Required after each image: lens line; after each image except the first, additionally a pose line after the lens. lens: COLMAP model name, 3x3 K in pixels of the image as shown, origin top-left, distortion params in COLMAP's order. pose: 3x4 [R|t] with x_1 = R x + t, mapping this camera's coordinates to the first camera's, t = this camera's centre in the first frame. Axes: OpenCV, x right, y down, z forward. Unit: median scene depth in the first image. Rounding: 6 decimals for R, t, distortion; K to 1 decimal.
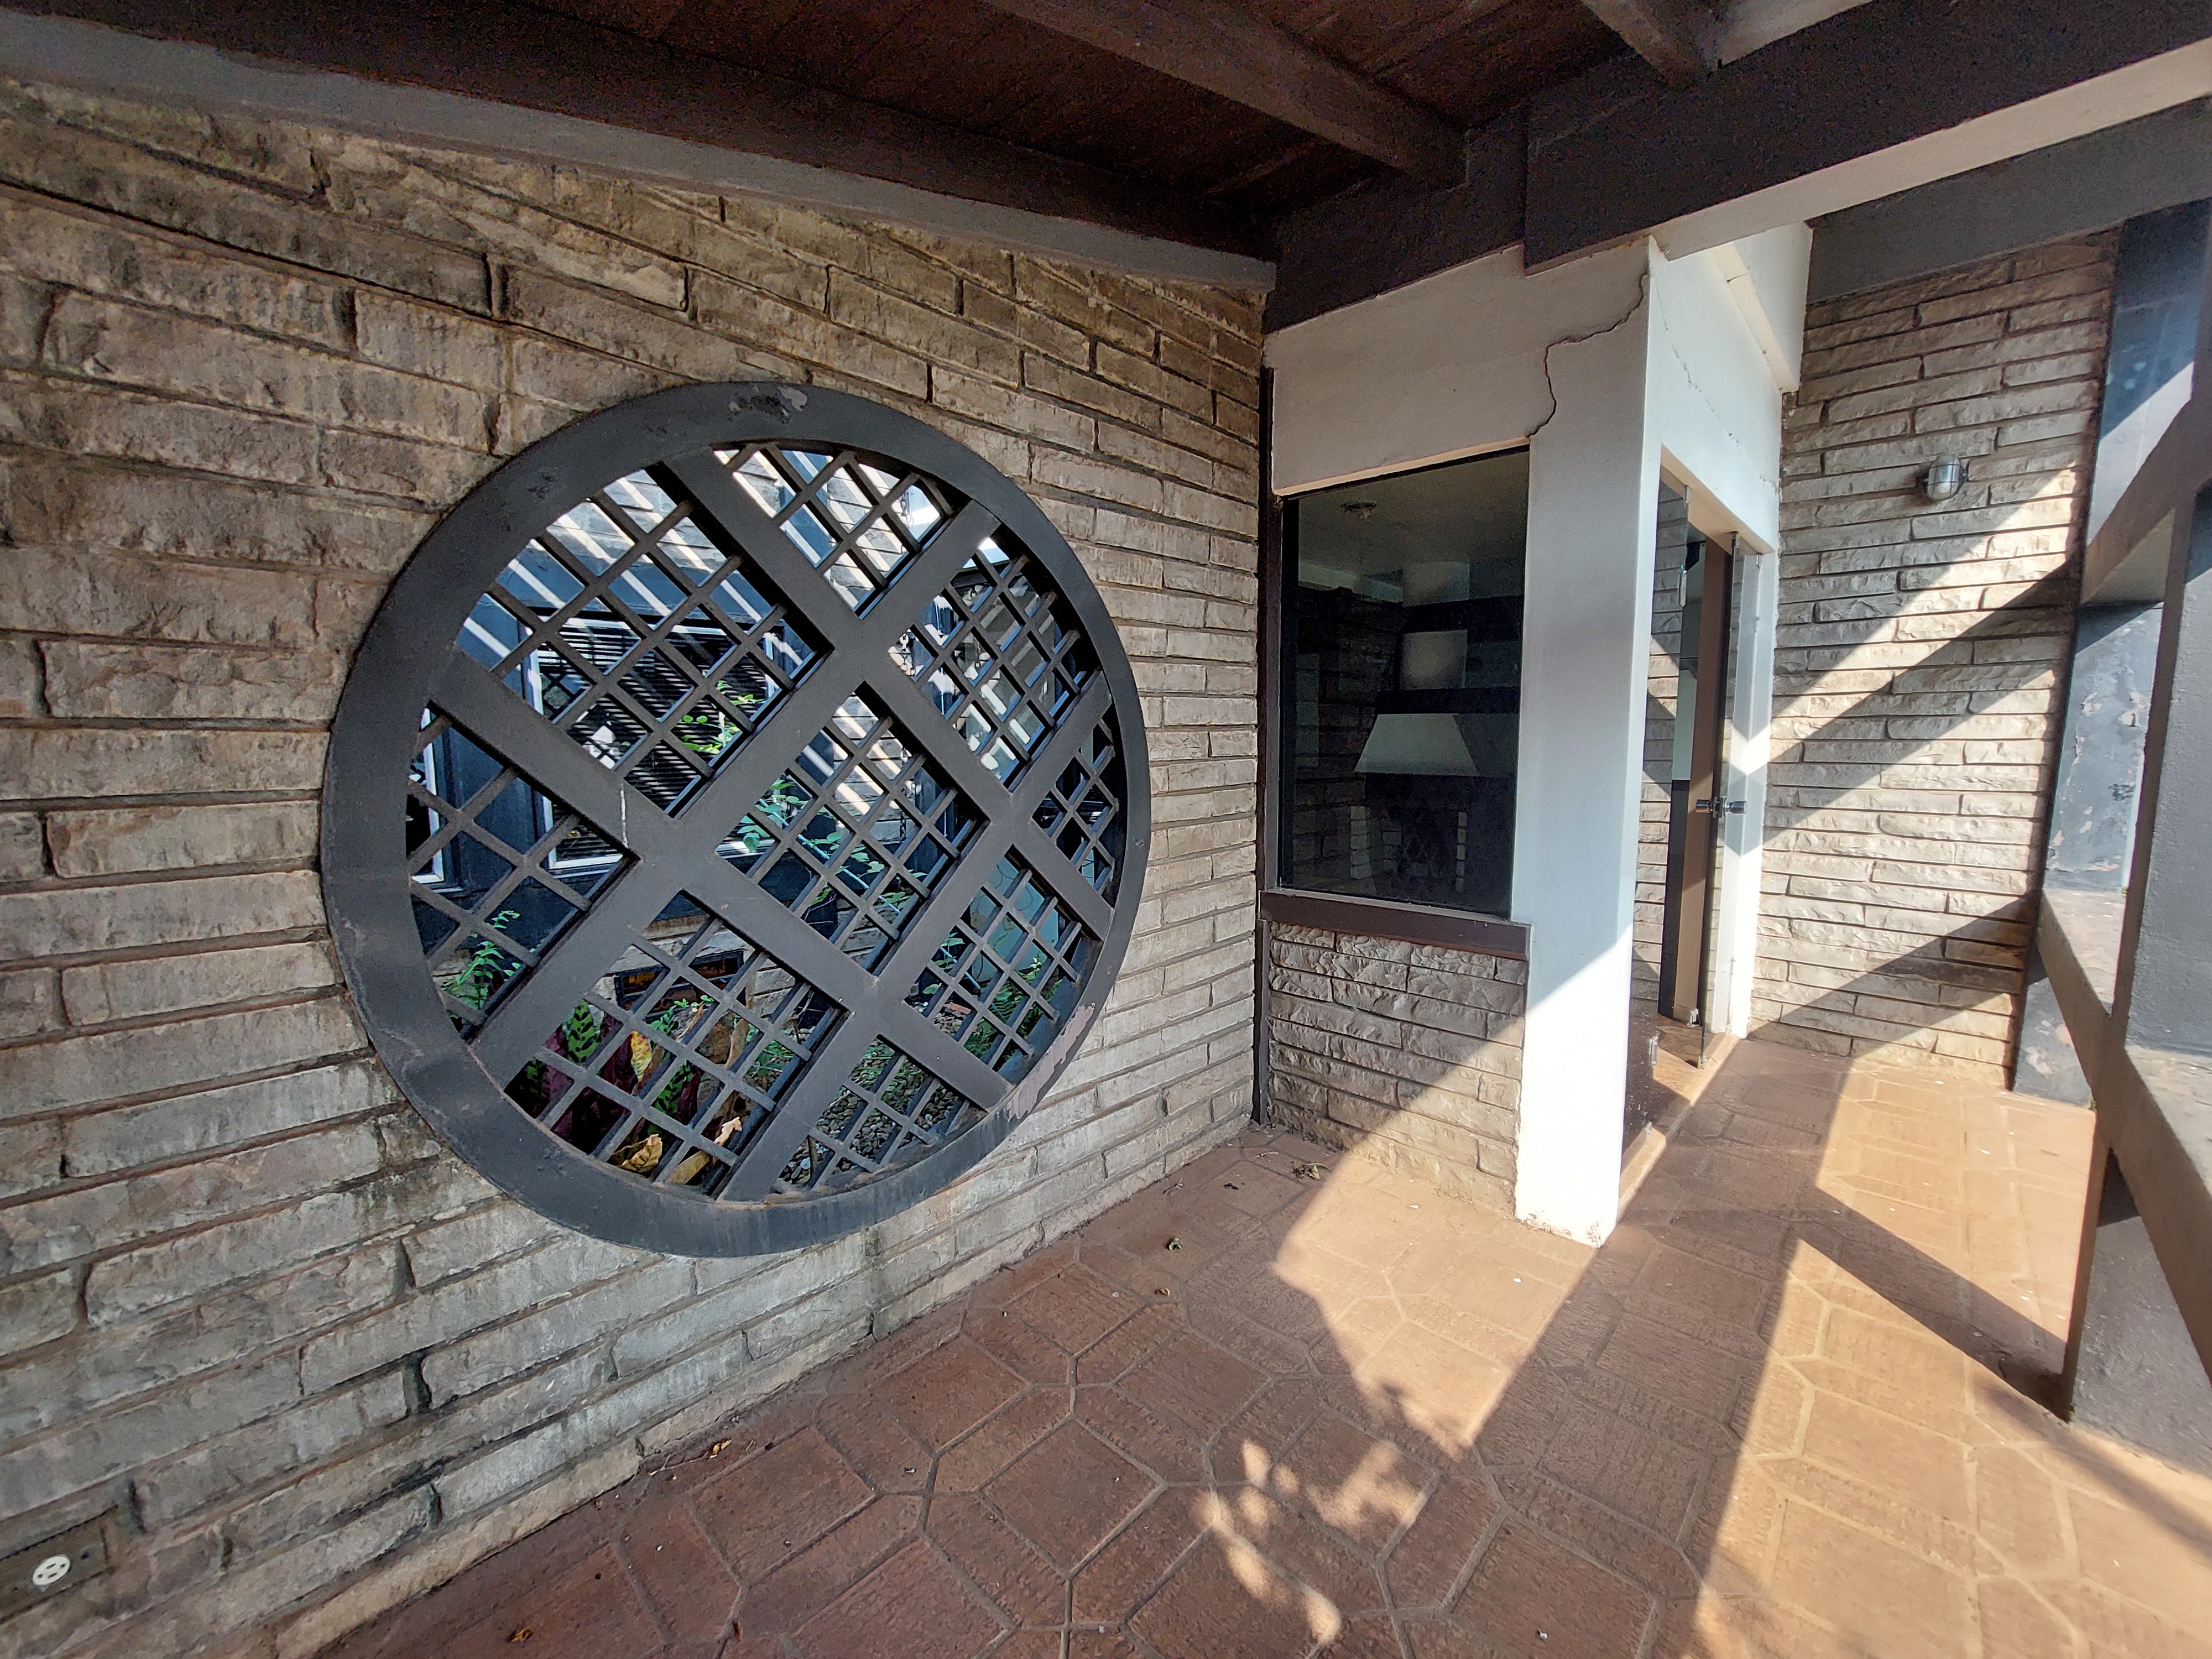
lens RADIAL K [[881.4, 0, 1110.0], [0, 881.4, 828.0], [0, 0, 1]] dist [-0.007939, -0.001493]
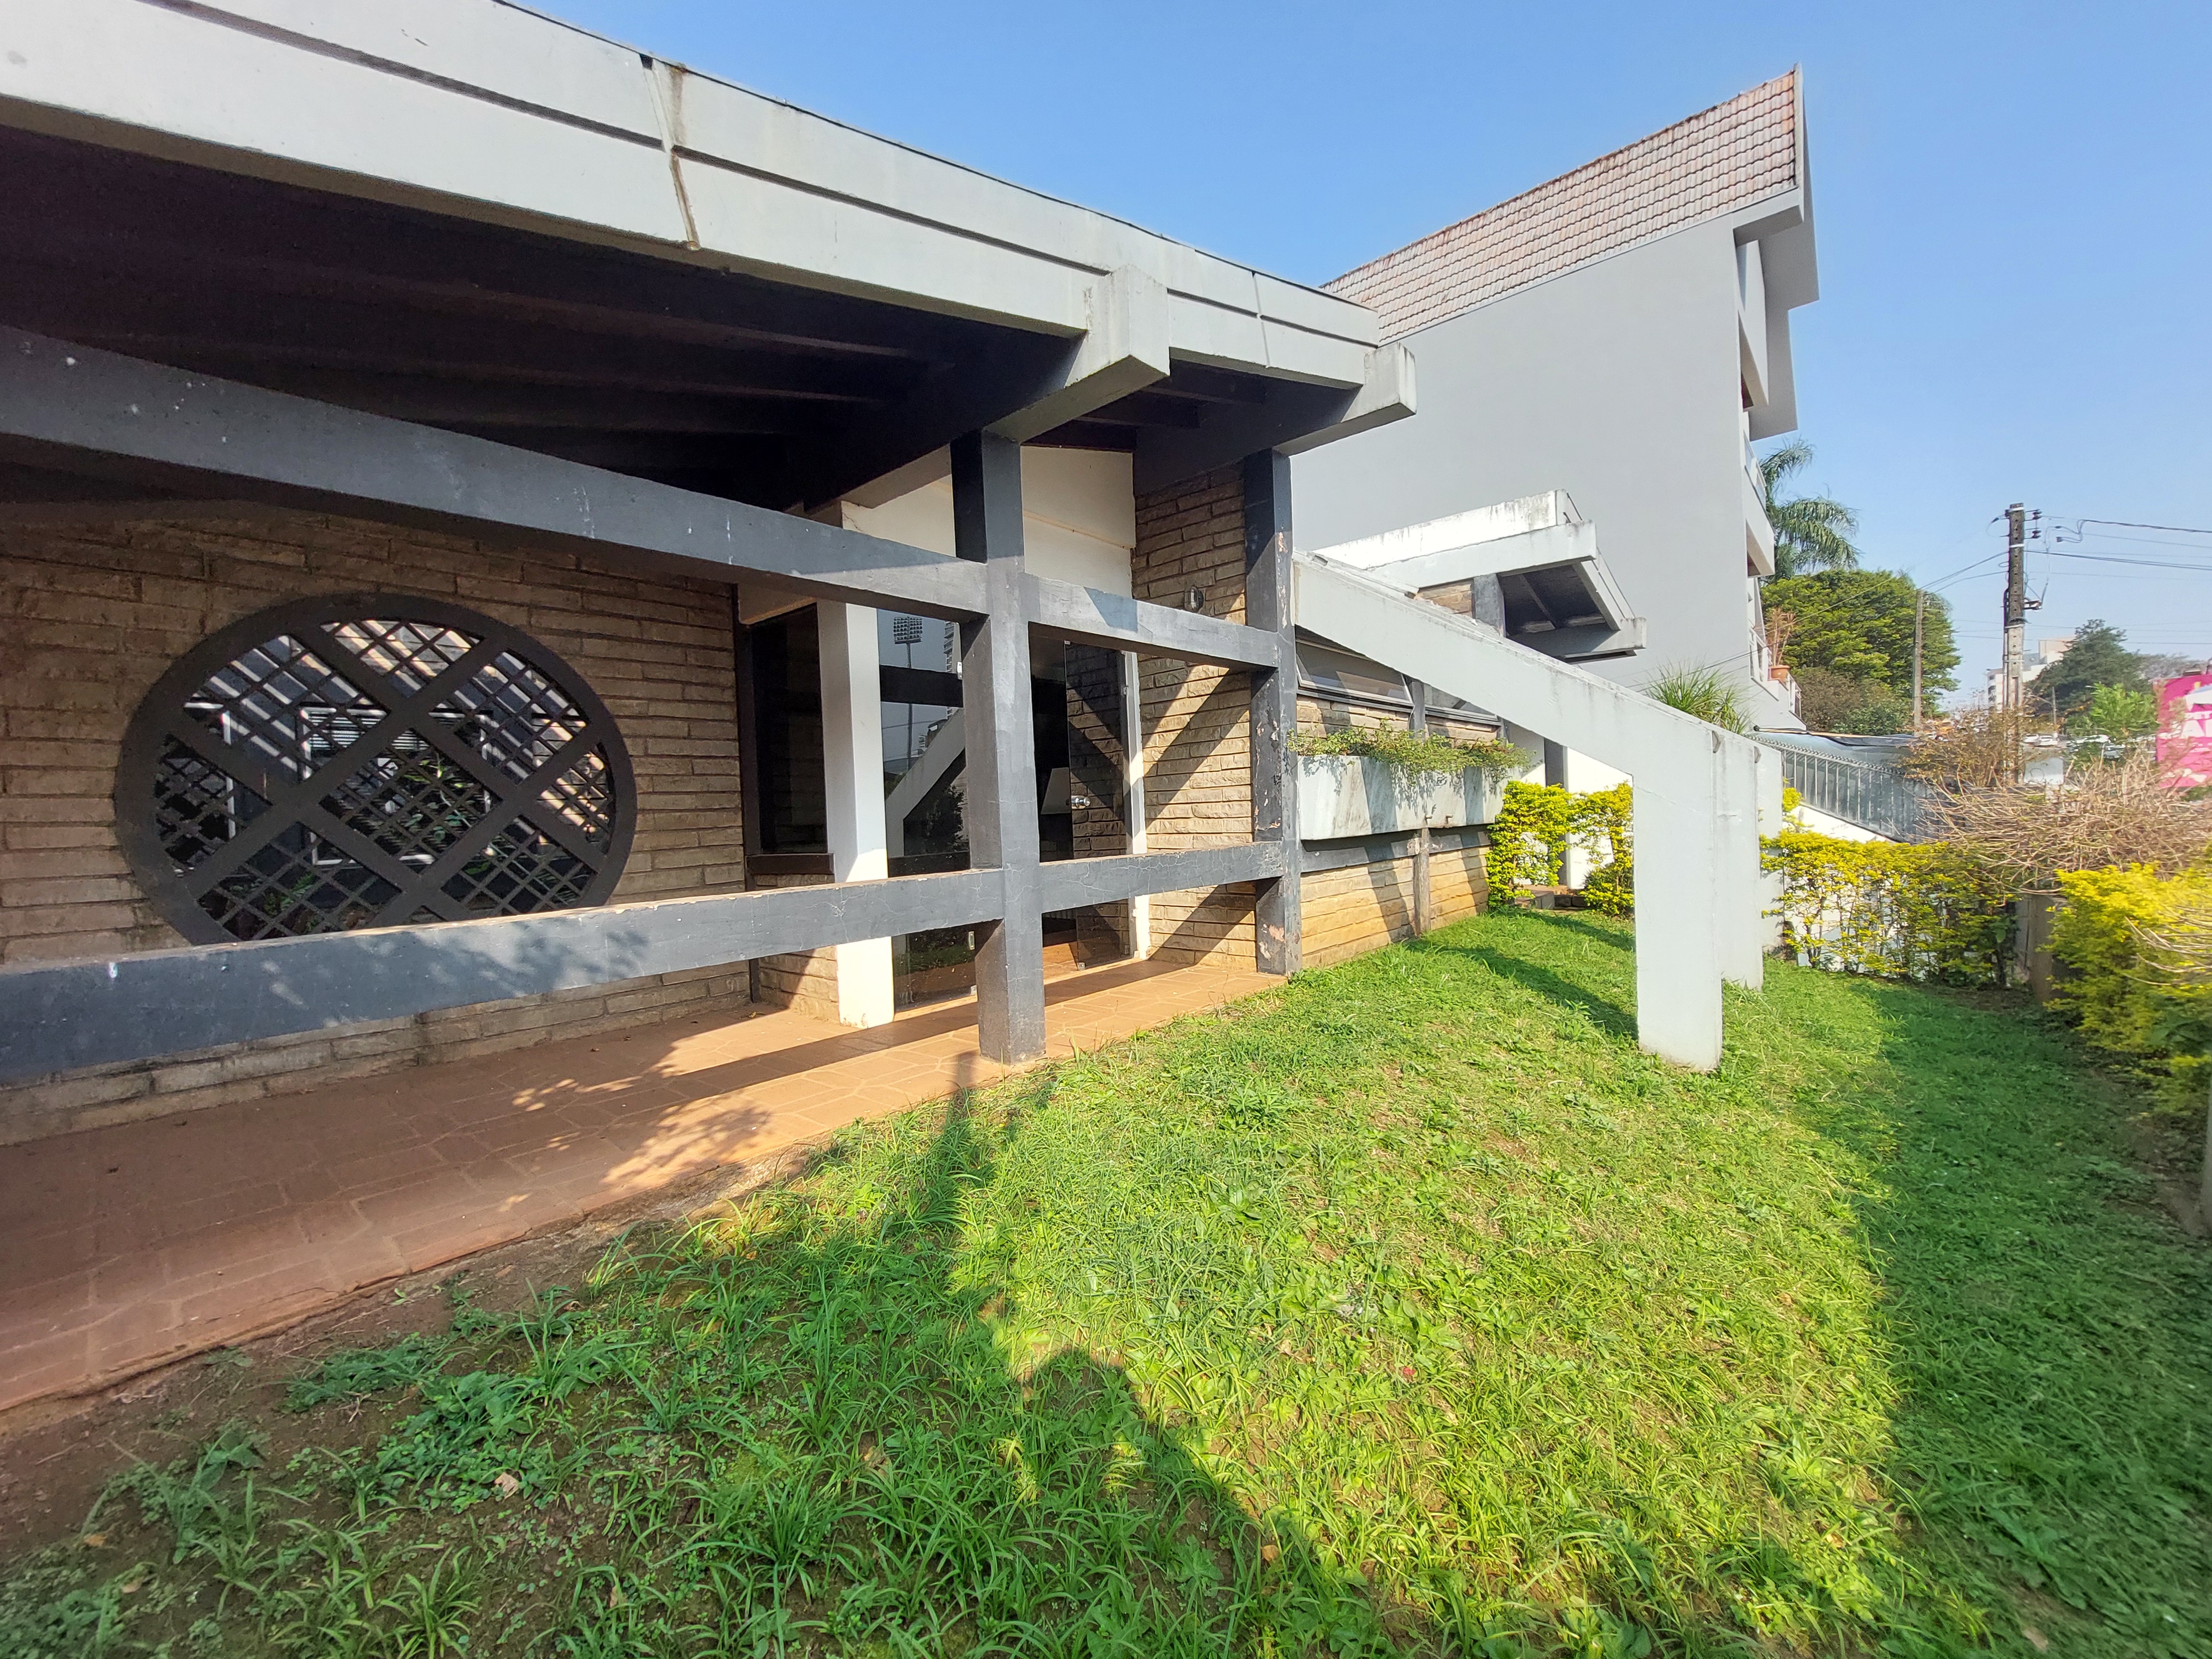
lens RADIAL K [[881.4, 0, 1109.1], [0, 881.4, 827.4], [0, 0, 1]] dist [-0.007939, -0.001493]
pose [[0.998292, -0.034767, 0.046947, 1.094053], [0.039185, 0.994540, -0.096722, 0.288752], [-0.043328, 0.098396, 0.994204, -0.956991]]
